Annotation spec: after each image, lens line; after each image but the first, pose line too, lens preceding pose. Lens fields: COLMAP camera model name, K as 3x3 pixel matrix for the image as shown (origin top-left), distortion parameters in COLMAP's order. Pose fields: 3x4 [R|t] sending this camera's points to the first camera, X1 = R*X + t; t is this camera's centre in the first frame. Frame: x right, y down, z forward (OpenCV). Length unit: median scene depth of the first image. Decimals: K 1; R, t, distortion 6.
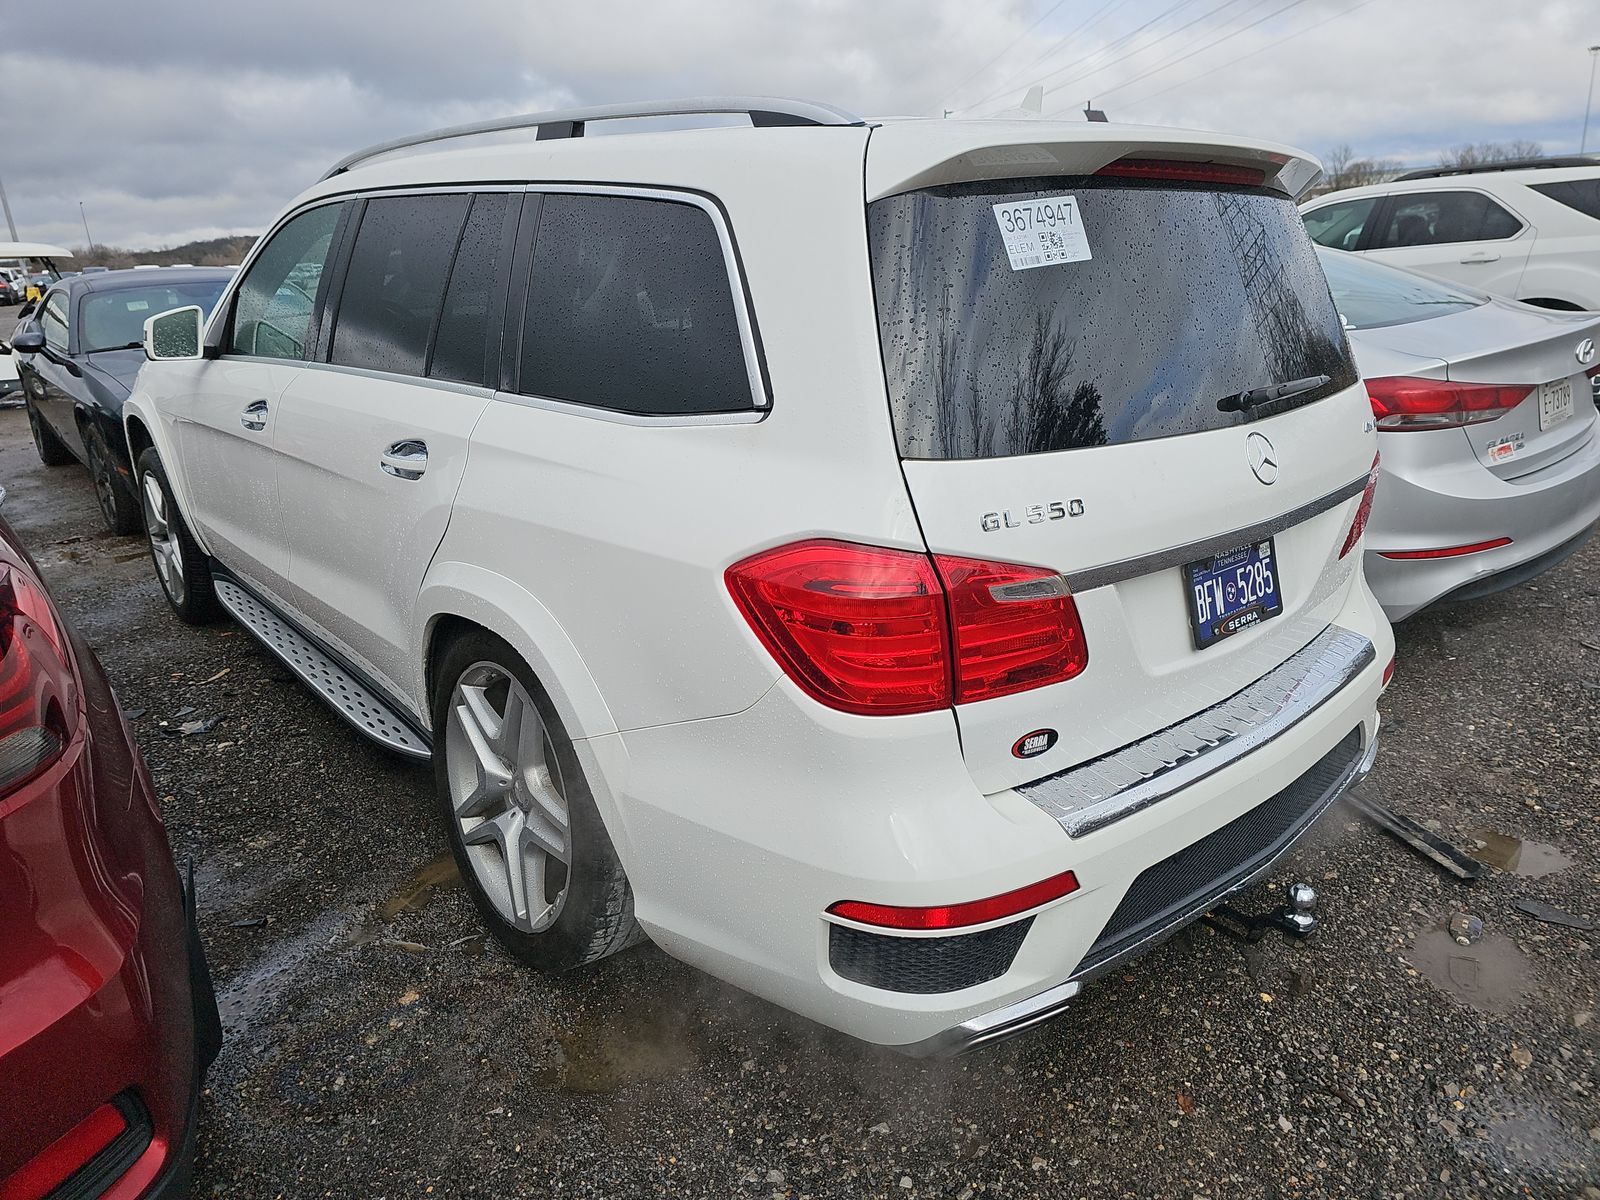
lens RADIAL K [[1053.4, 0, 830.8], [0, 1053.4, 584.7], [0, 0, 1]] dist [0.045504, -0.032930]
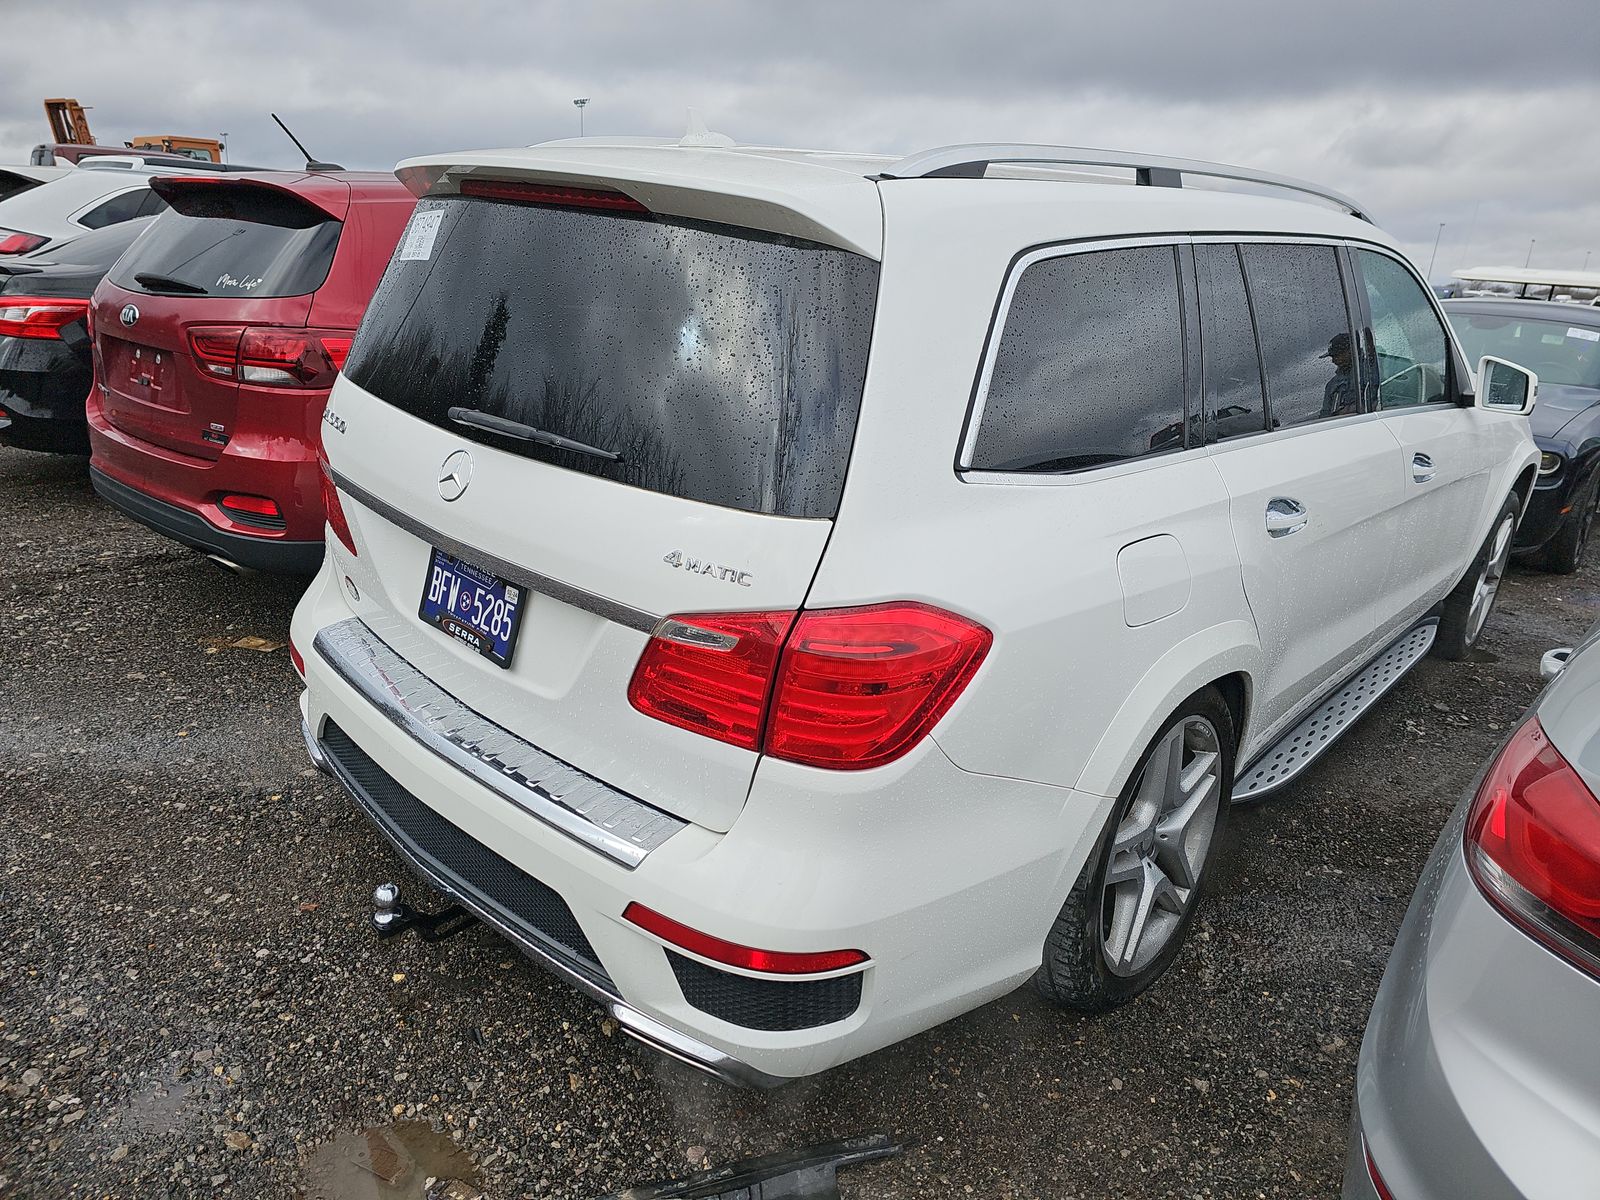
lens RADIAL K [[1075.0, 0, 811.1], [0, 1075.0, 587.4], [0, 0, 1]] dist [0.033736, -0.028682]
pose [[0.079187, 0.337537, -0.937976, 1.434816], [-0.364933, 0.885429, 0.287819, -0.444837], [0.927660, 0.319507, 0.193293, 1.149235]]
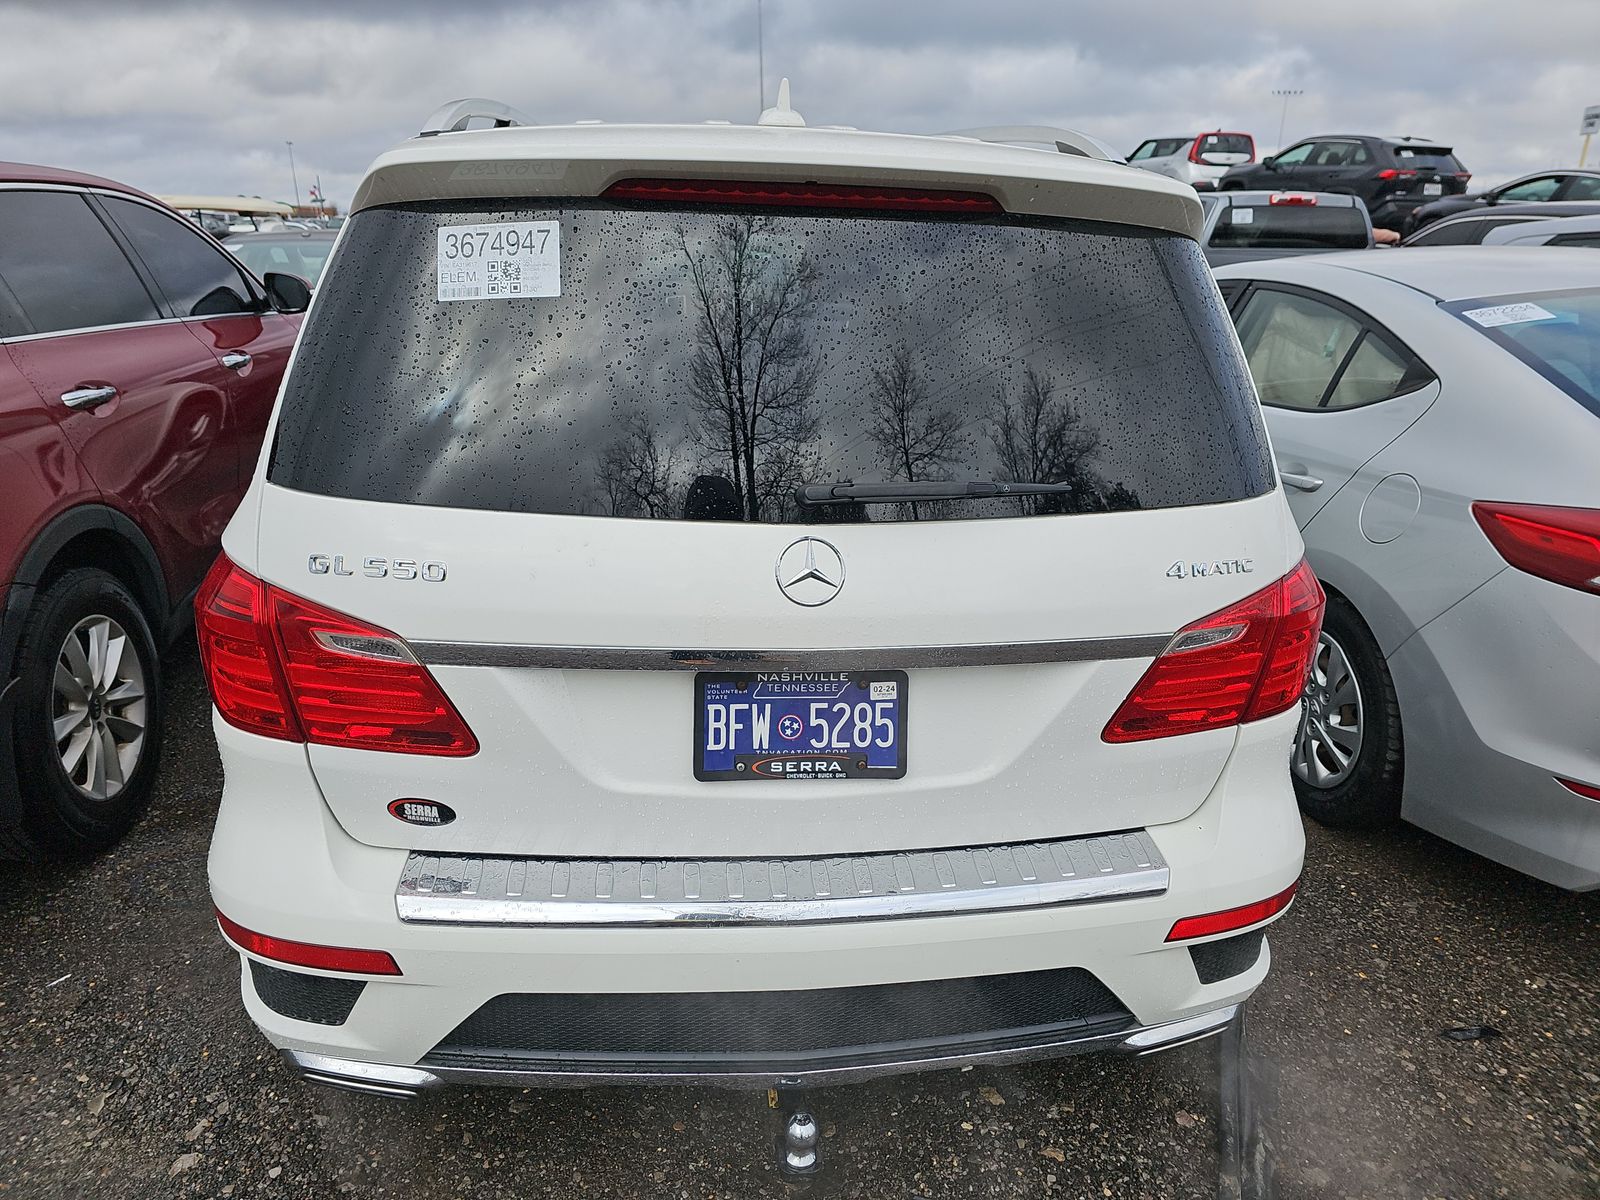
lens RADIAL K [[1072.6, 0, 804.0], [0, 1072.6, 591.1], [0, 0, 1]] dist [0.047678, -0.045249]
pose [[0.815718, 0.232450, -0.529690, 0.821585], [-0.217842, 0.971736, 0.090964, -0.174802], [0.535863, 0.041188, 0.843300, 0.334918]]
